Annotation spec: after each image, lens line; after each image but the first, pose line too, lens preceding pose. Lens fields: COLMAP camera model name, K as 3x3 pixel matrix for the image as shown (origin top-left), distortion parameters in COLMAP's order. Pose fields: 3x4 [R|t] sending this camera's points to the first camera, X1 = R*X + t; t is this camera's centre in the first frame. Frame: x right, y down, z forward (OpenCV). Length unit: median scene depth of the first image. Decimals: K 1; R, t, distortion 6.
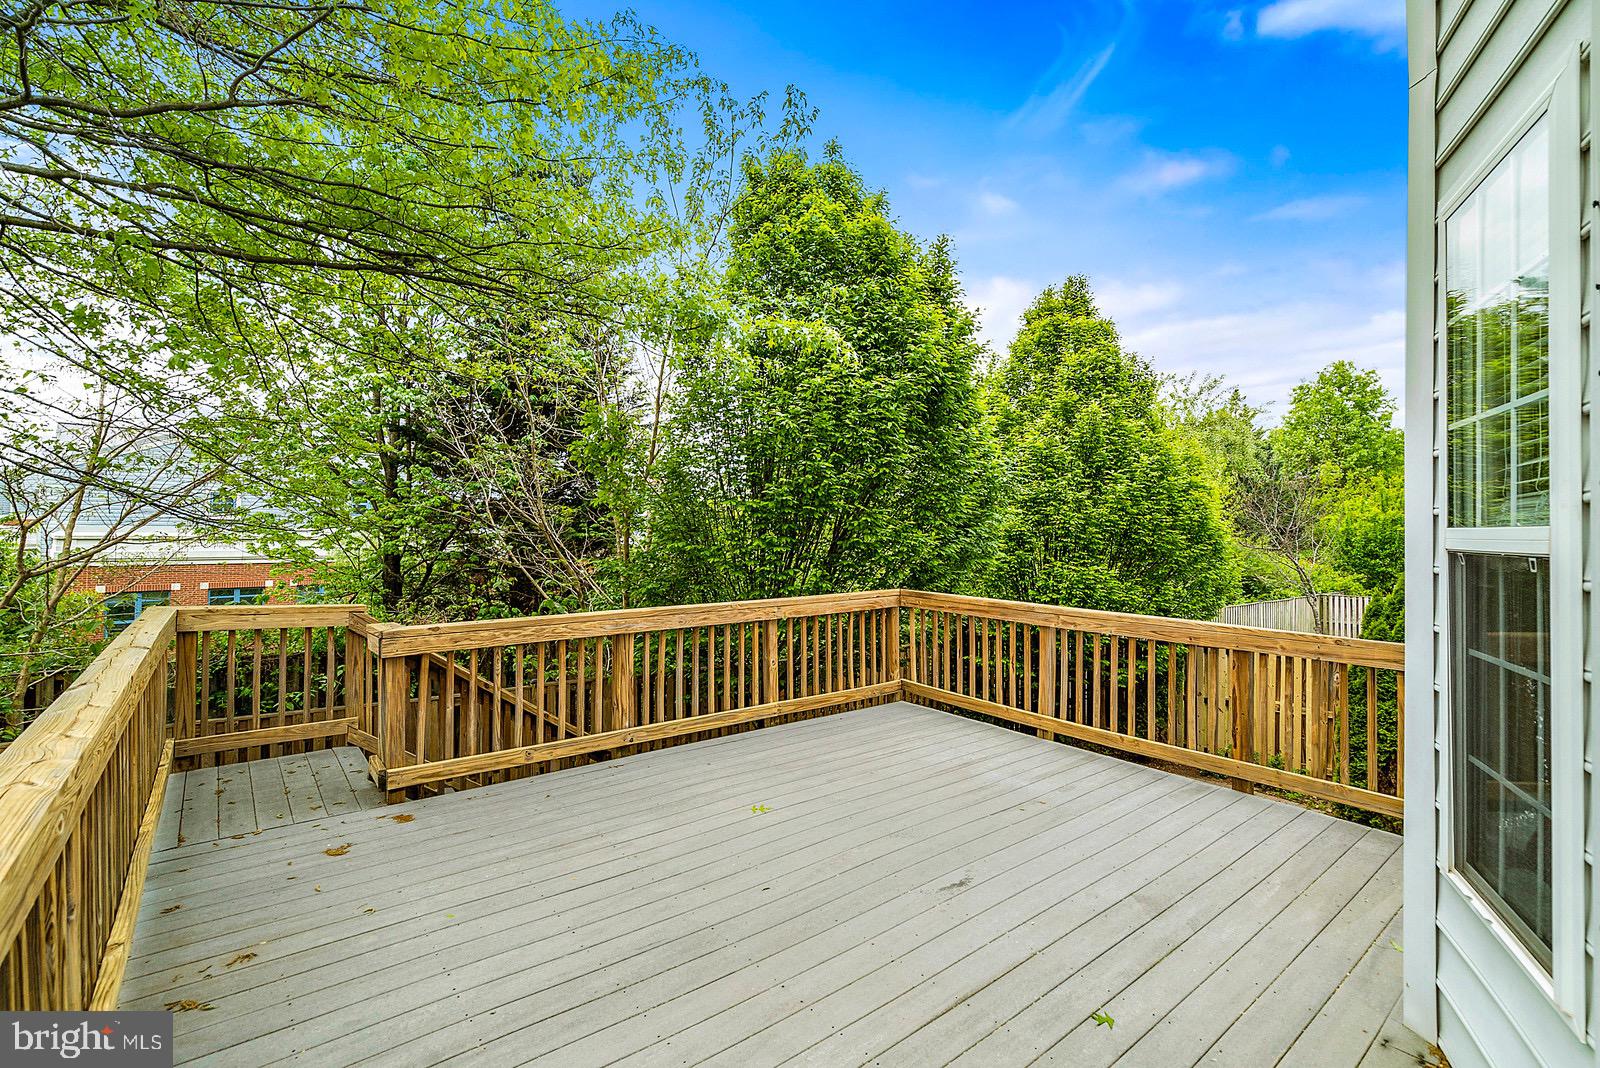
lens RADIAL K [[727.4, 0, 803.9], [0, 727.4, 540.7], [0, 0, 1]] dist [-0.003649, 0.000107]
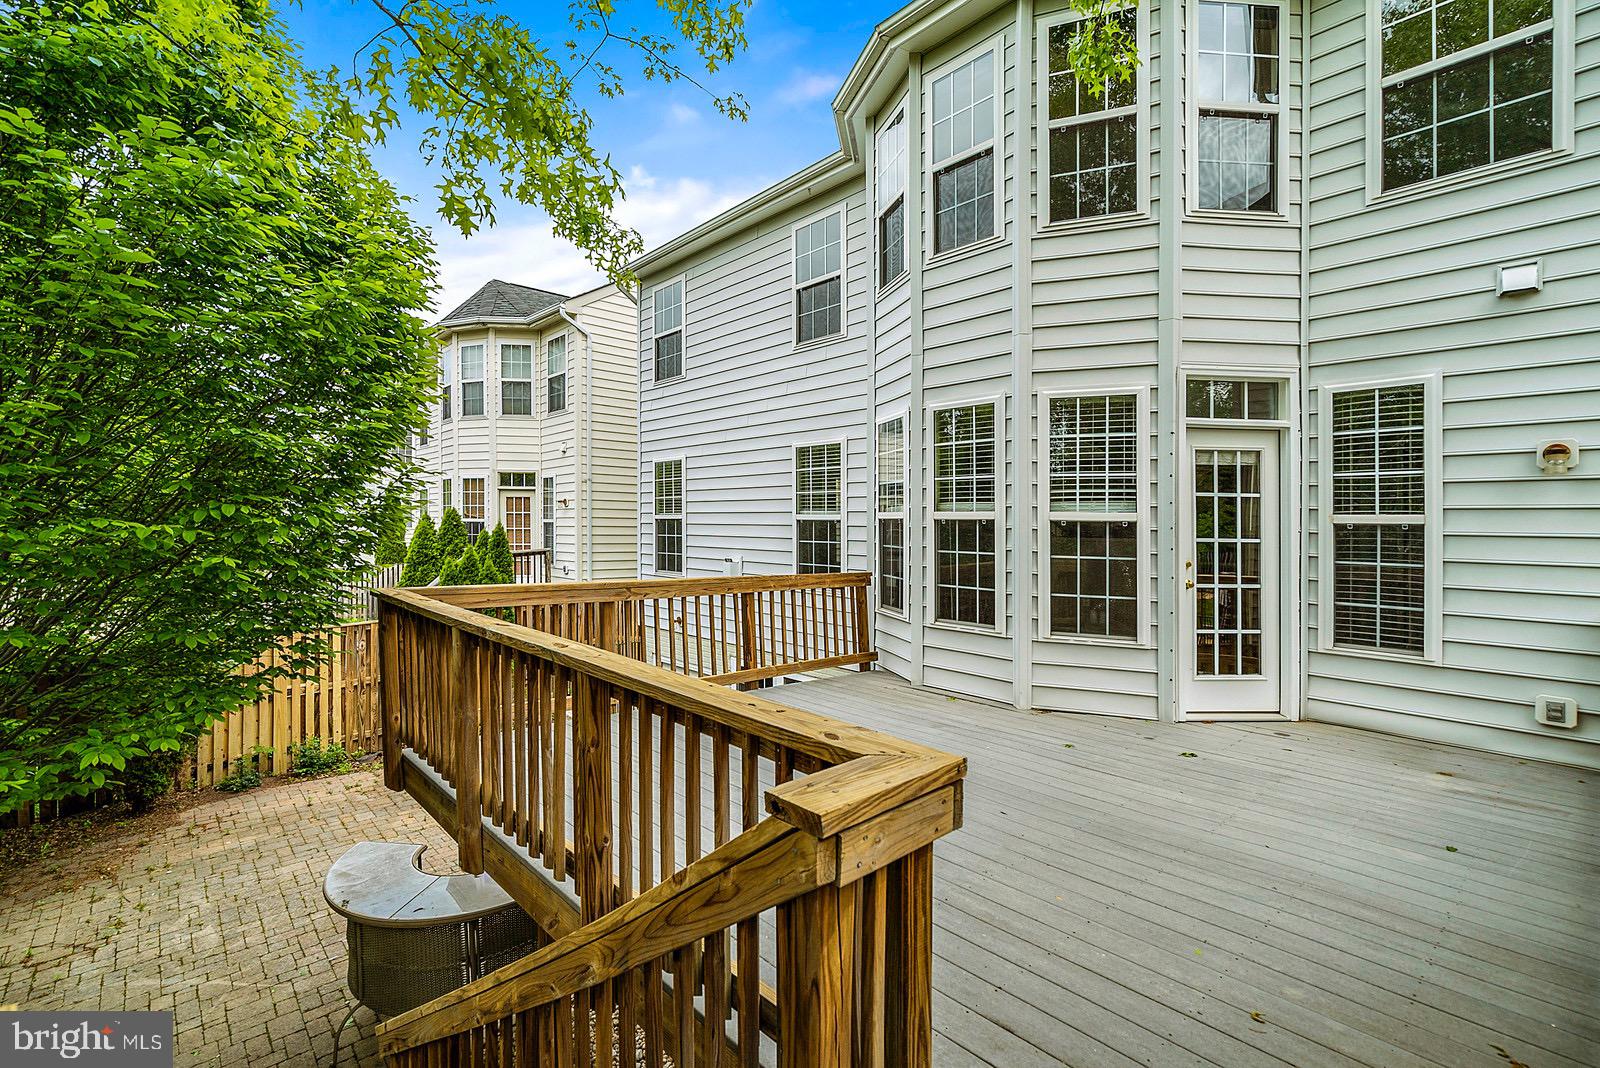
lens RADIAL K [[727.4, 0, 803.9], [0, 727.4, 540.7], [0, 0, 1]] dist [-0.003649, 0.000107]
pose [[-0.056893, -0.032613, 0.997847, -1.257122], [-0.000908, 0.999468, 0.032614, -0.001185], [-0.998380, 0.000950, -0.056893, 1.459728]]
